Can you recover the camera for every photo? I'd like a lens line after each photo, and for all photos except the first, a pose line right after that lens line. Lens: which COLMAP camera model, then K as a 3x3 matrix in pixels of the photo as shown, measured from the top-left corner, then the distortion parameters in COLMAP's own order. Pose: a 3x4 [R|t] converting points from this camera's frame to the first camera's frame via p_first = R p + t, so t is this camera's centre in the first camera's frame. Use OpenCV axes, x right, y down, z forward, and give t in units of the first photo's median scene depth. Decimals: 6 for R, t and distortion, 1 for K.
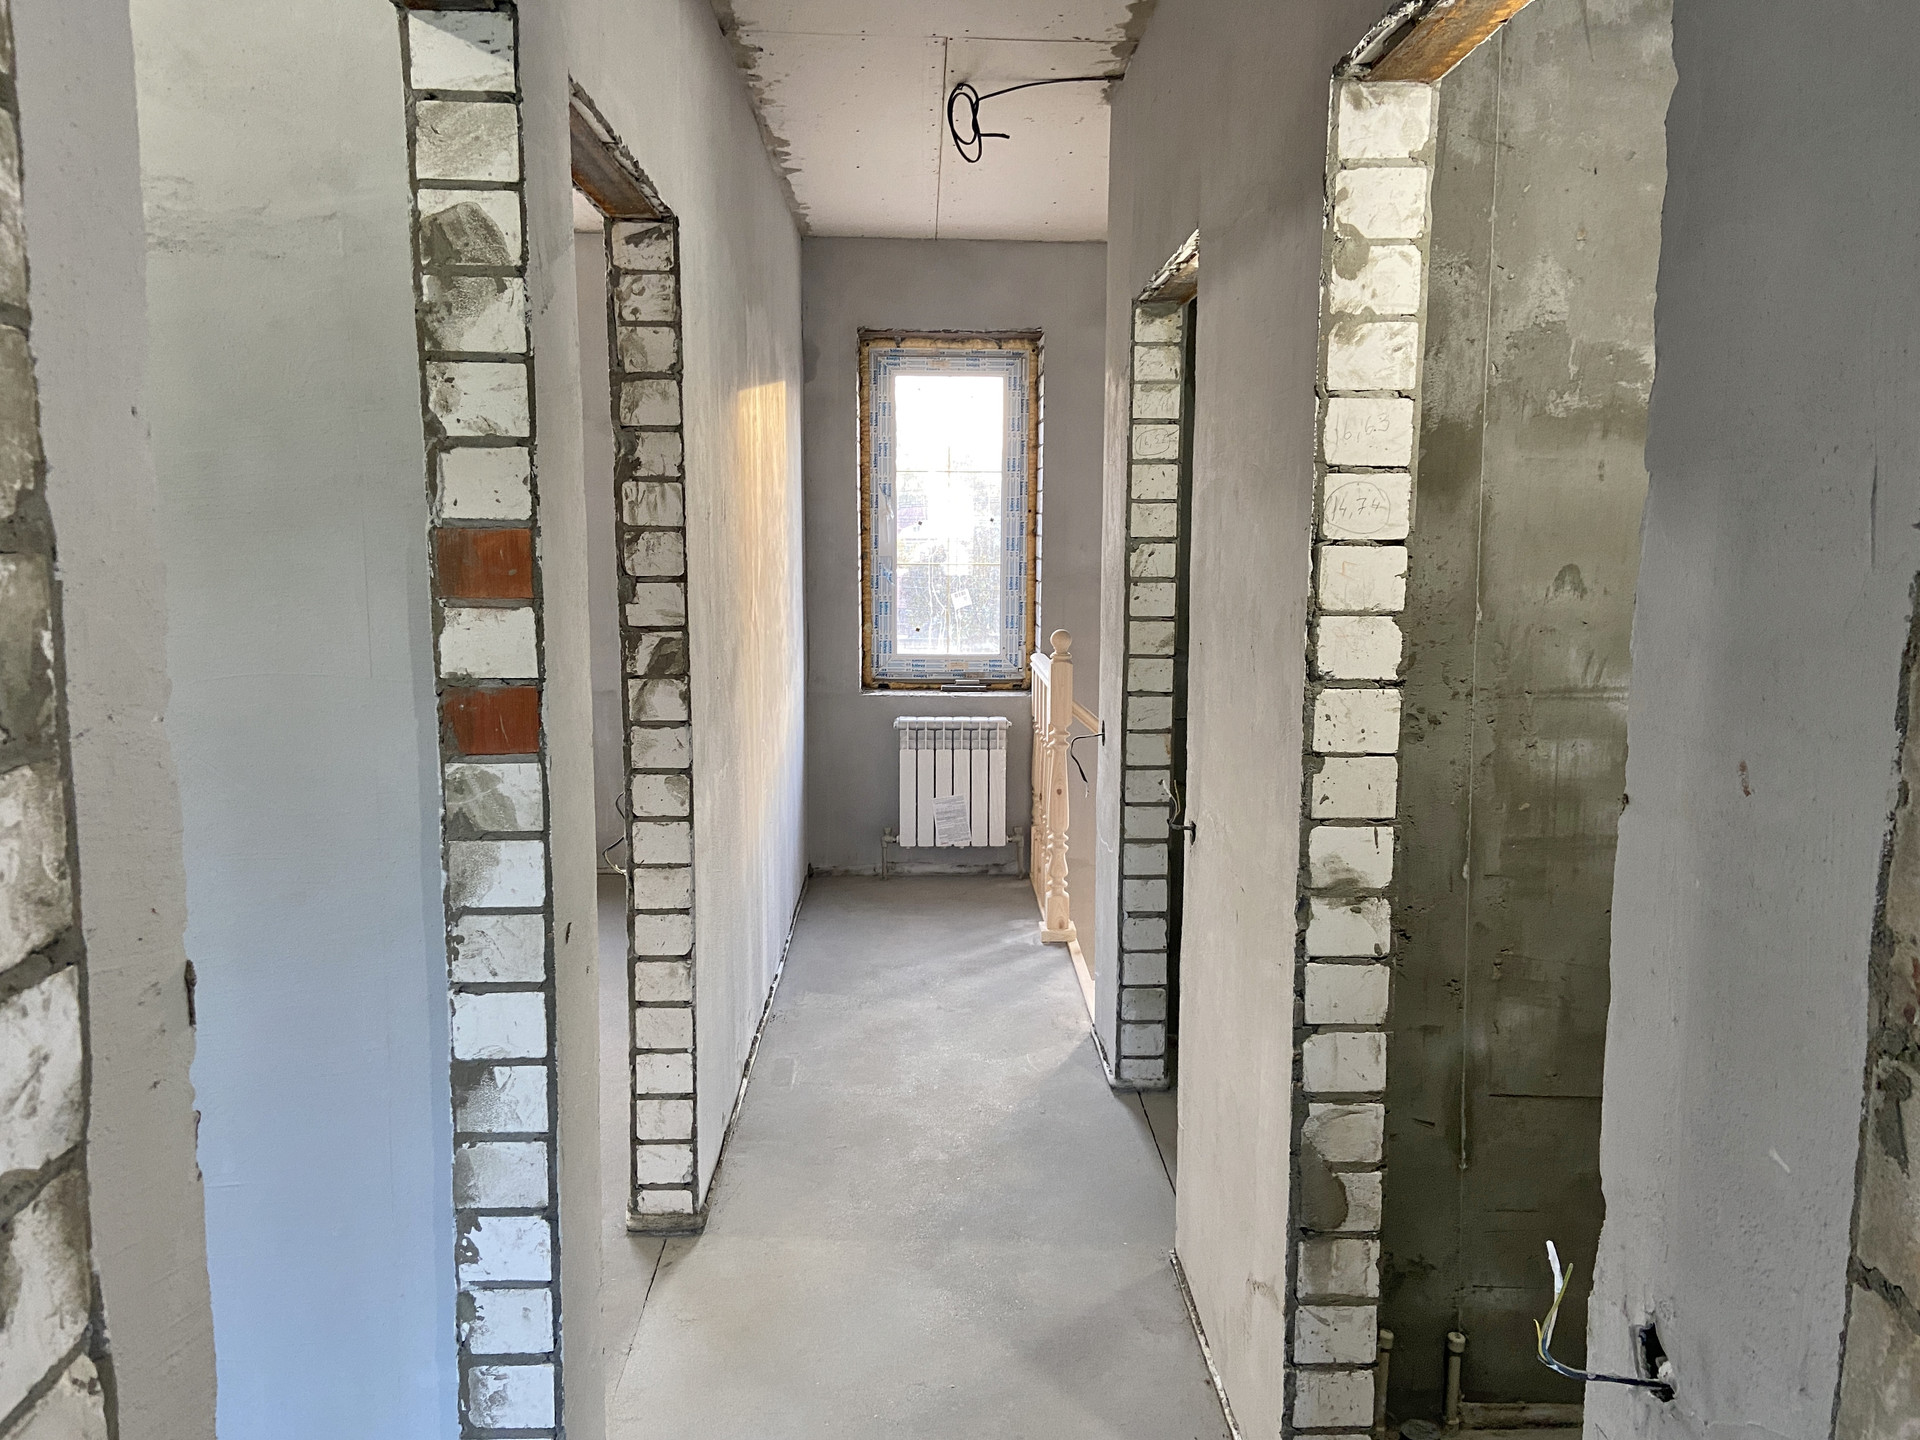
lens RADIAL K [[1440.5, 0, 960.3], [0, 1440.5, 725.5], [0, 0, 1]] dist [0.015482, 0.001597]
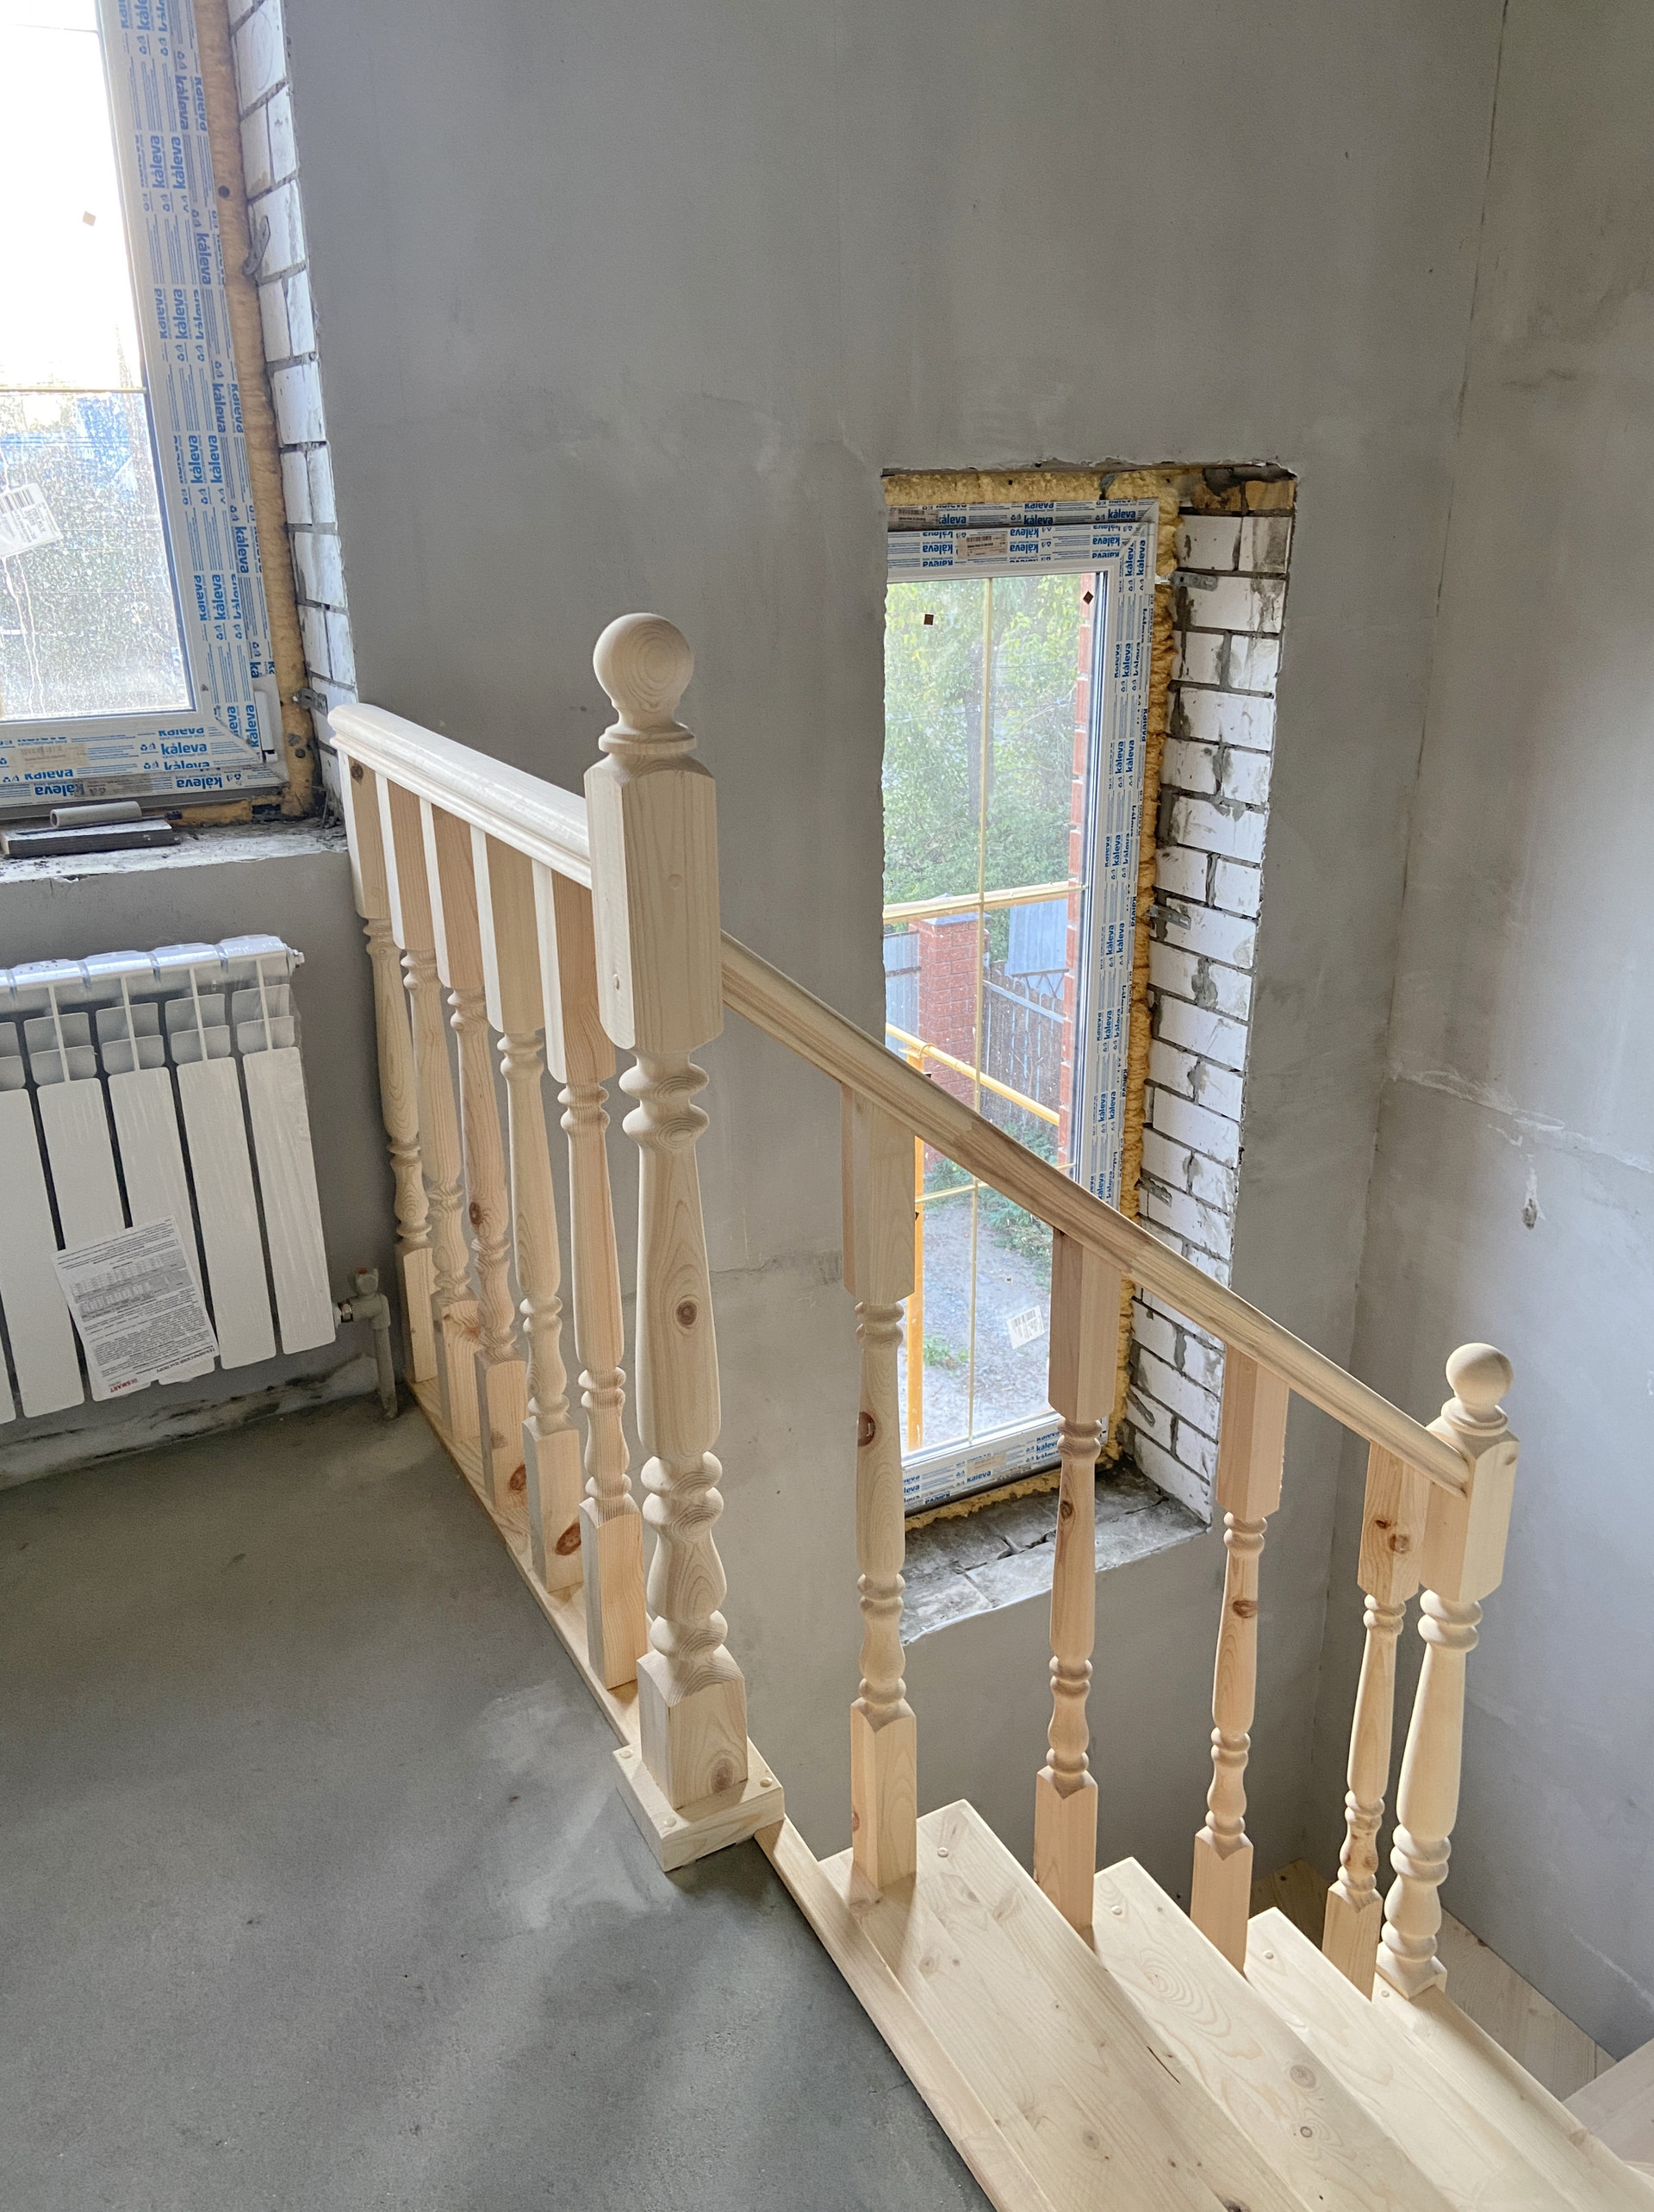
lens RADIAL K [[1659.4, 0, 832.9], [0, 1659.4, 1104.9], [0, 0, 1]] dist [0.015482, 0.001597]
pose [[0.888089, -0.170533, 0.426869, -0.017764], [0.071553, 0.968603, 0.238092, -0.044413], [-0.454069, -0.180903, 0.872408, 0.642970]]
